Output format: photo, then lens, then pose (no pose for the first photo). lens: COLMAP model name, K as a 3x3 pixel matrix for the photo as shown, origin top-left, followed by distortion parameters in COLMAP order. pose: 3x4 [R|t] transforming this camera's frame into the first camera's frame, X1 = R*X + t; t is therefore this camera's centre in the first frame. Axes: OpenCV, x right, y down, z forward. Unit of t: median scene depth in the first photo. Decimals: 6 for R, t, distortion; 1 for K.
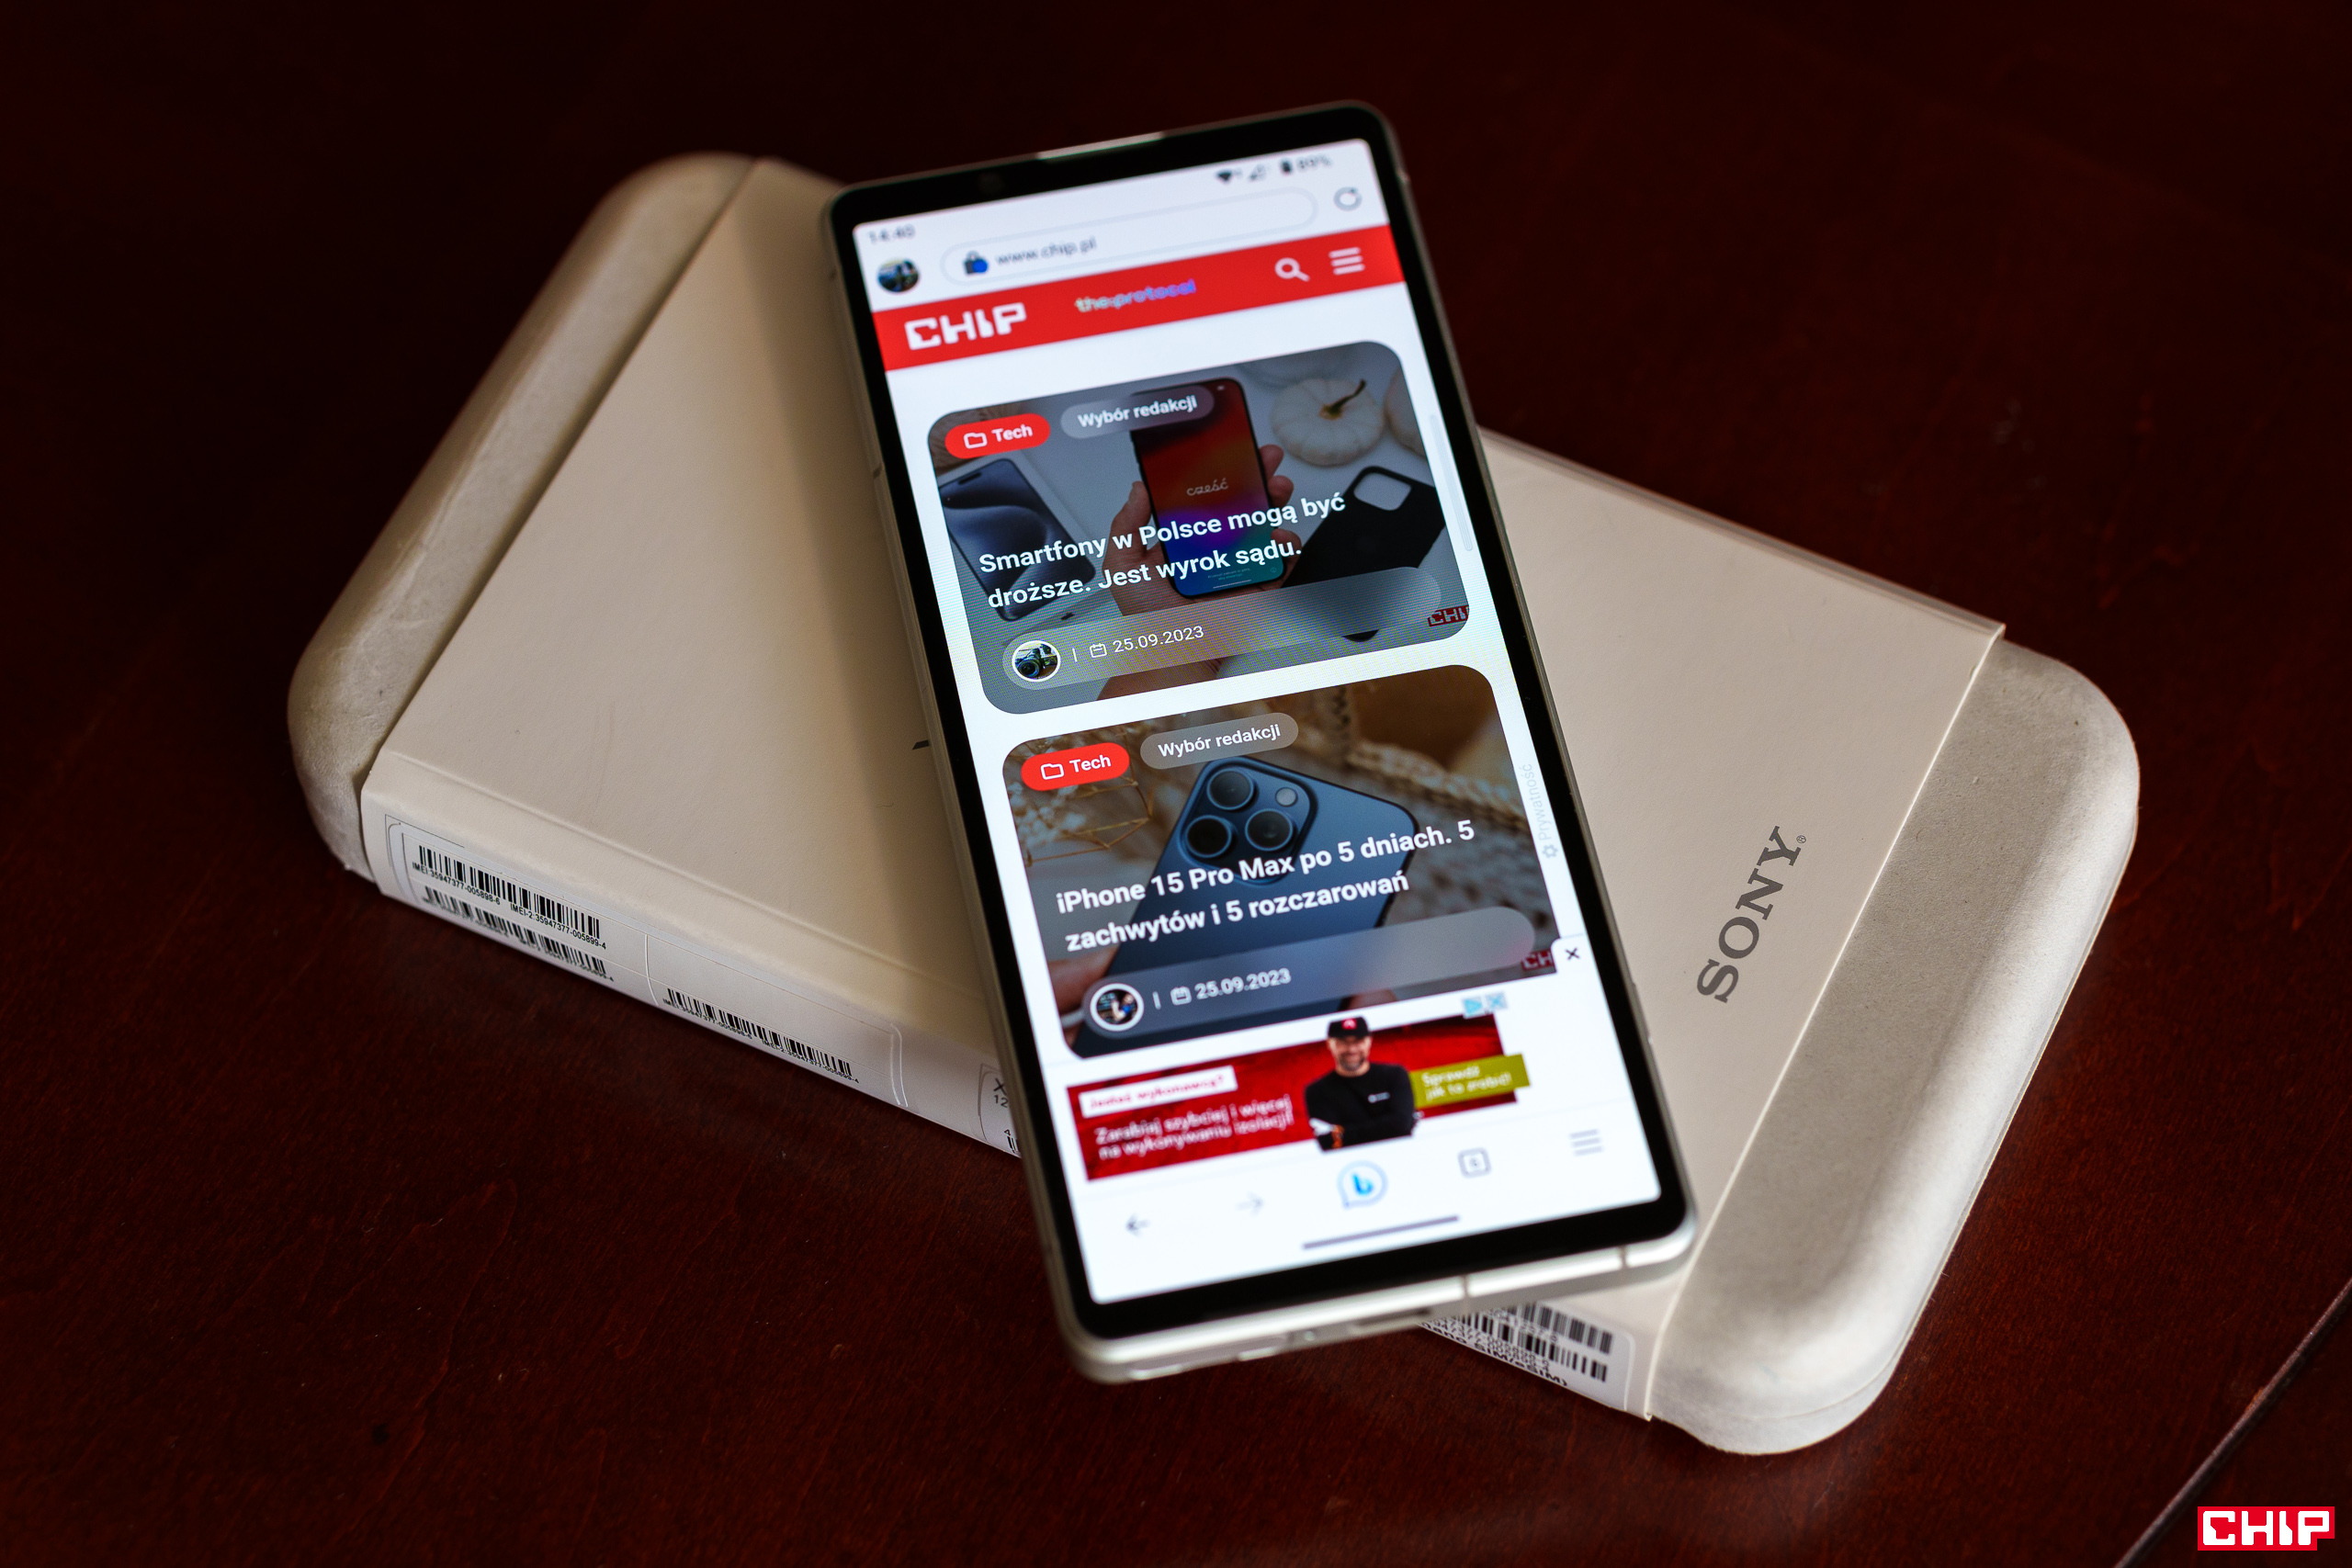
lens RADIAL K [[6202.2, 0, 1176.0], [0, 6202.2, 784.0], [0, 0, 1]] dist [0.056913, 0.047868]
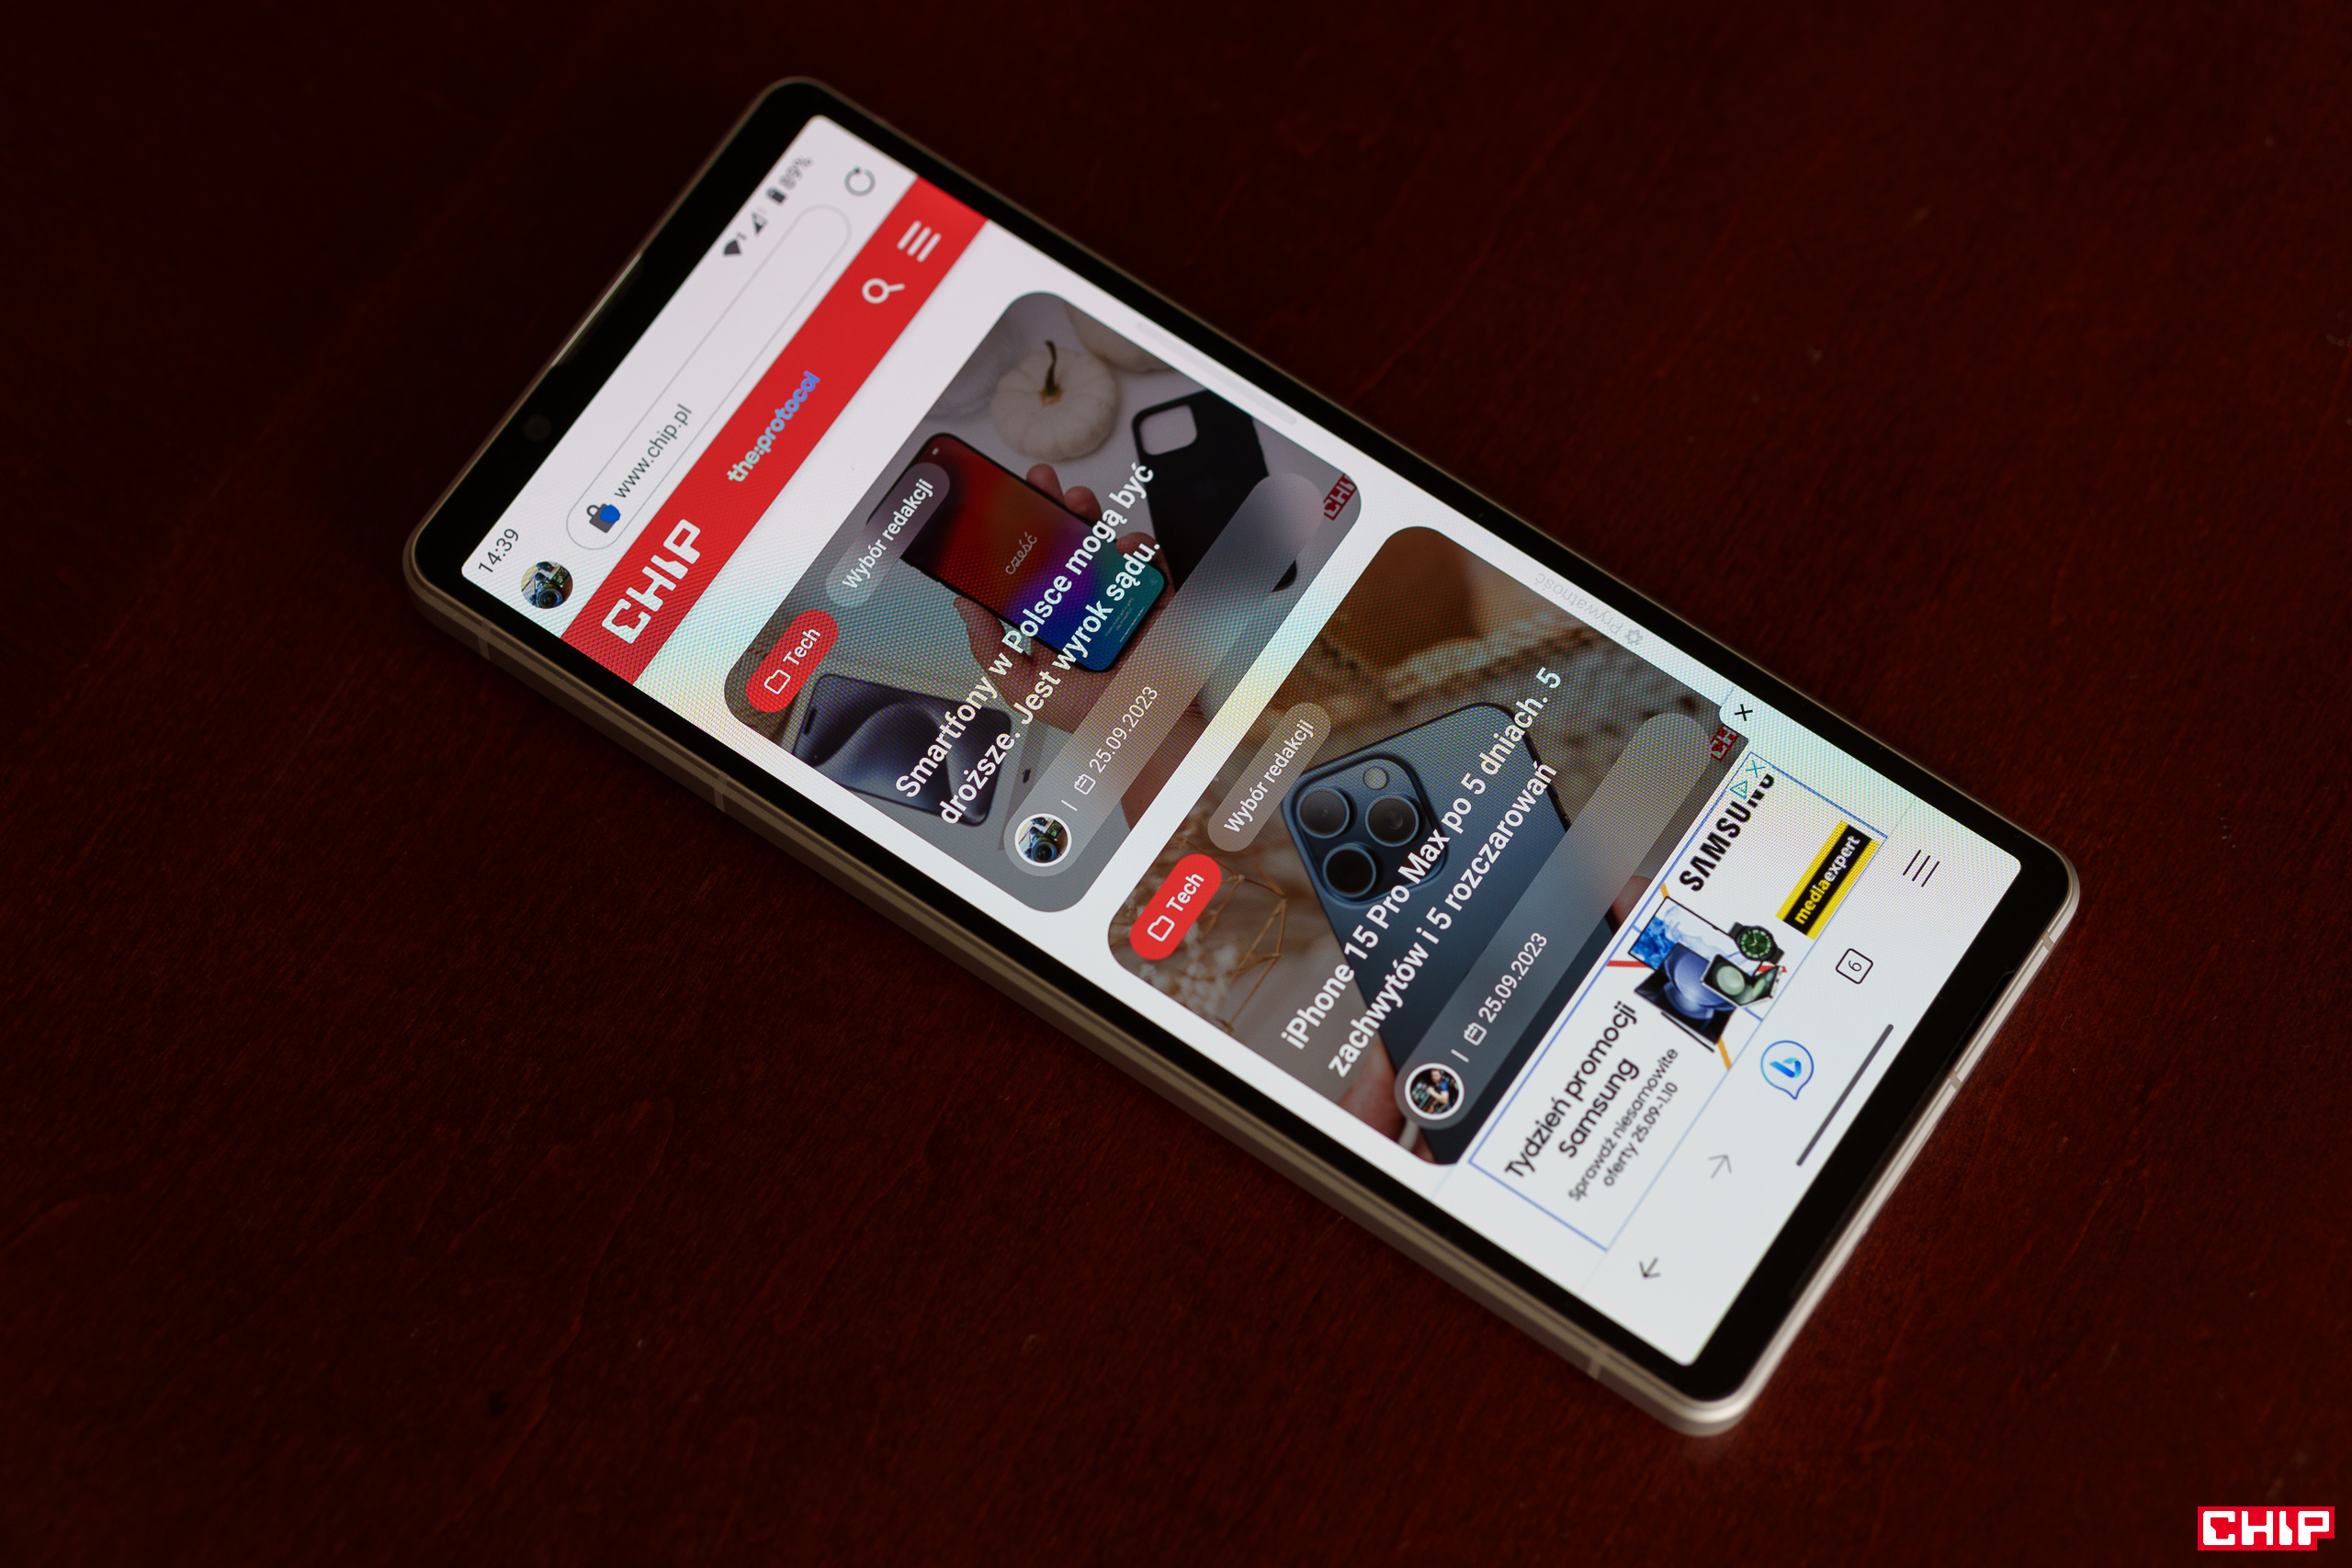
lens RADIAL K [[6202.2, 0, 1176.0], [0, 6202.2, 784.0], [0, 0, 1]] dist [0.056913, 0.047868]
pose [[0.719493, -0.641326, 0.266516, -0.235106], [0.586955, 0.766650, 0.260254, -0.240403], [-0.371232, -0.030818, 0.928028, 0.193468]]
